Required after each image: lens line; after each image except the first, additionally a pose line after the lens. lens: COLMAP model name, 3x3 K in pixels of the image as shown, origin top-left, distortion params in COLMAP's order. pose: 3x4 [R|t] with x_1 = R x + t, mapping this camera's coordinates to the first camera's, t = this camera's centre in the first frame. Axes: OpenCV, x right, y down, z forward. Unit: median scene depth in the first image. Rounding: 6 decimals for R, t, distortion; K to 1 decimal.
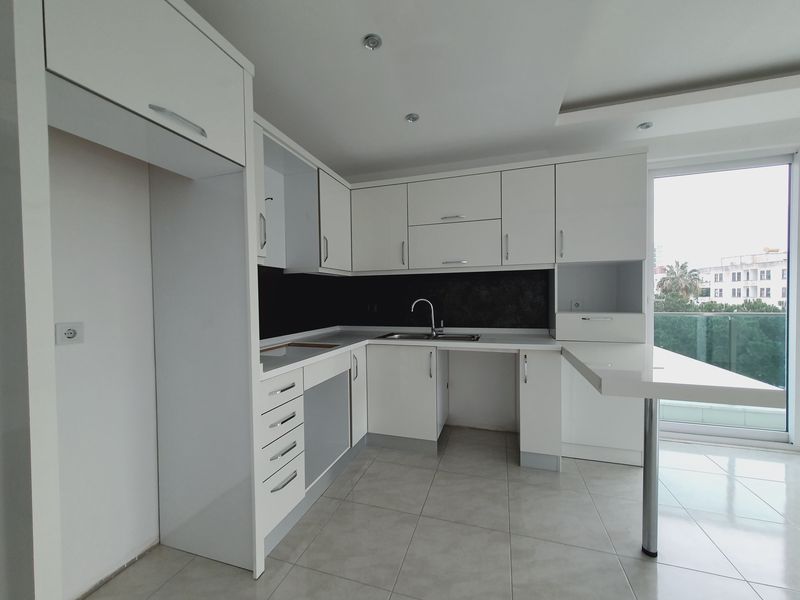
lens RADIAL K [[313.9, 0, 405.3], [0, 313.9, 302.9], [0, 0, 1]] dist [0.000531, 0.000002]
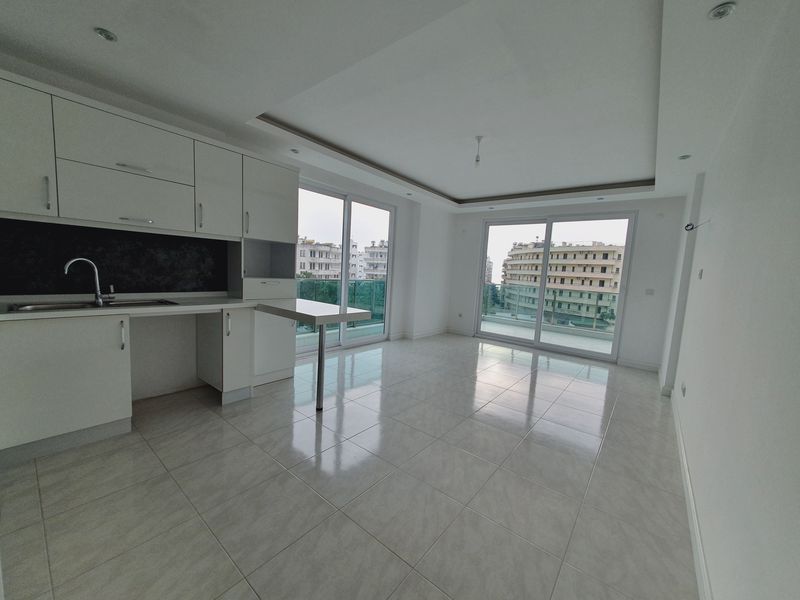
lens RADIAL K [[313.9, 0, 401.0], [0, 313.9, 299.9], [0, 0, 1]] dist [0.000531, 0.000002]
pose [[0.369928, -0.053889, 0.927496, -0.428483], [-0.039977, 0.996468, 0.073841, 0.001806], [-0.928200, -0.064395, 0.366467, -0.042396]]
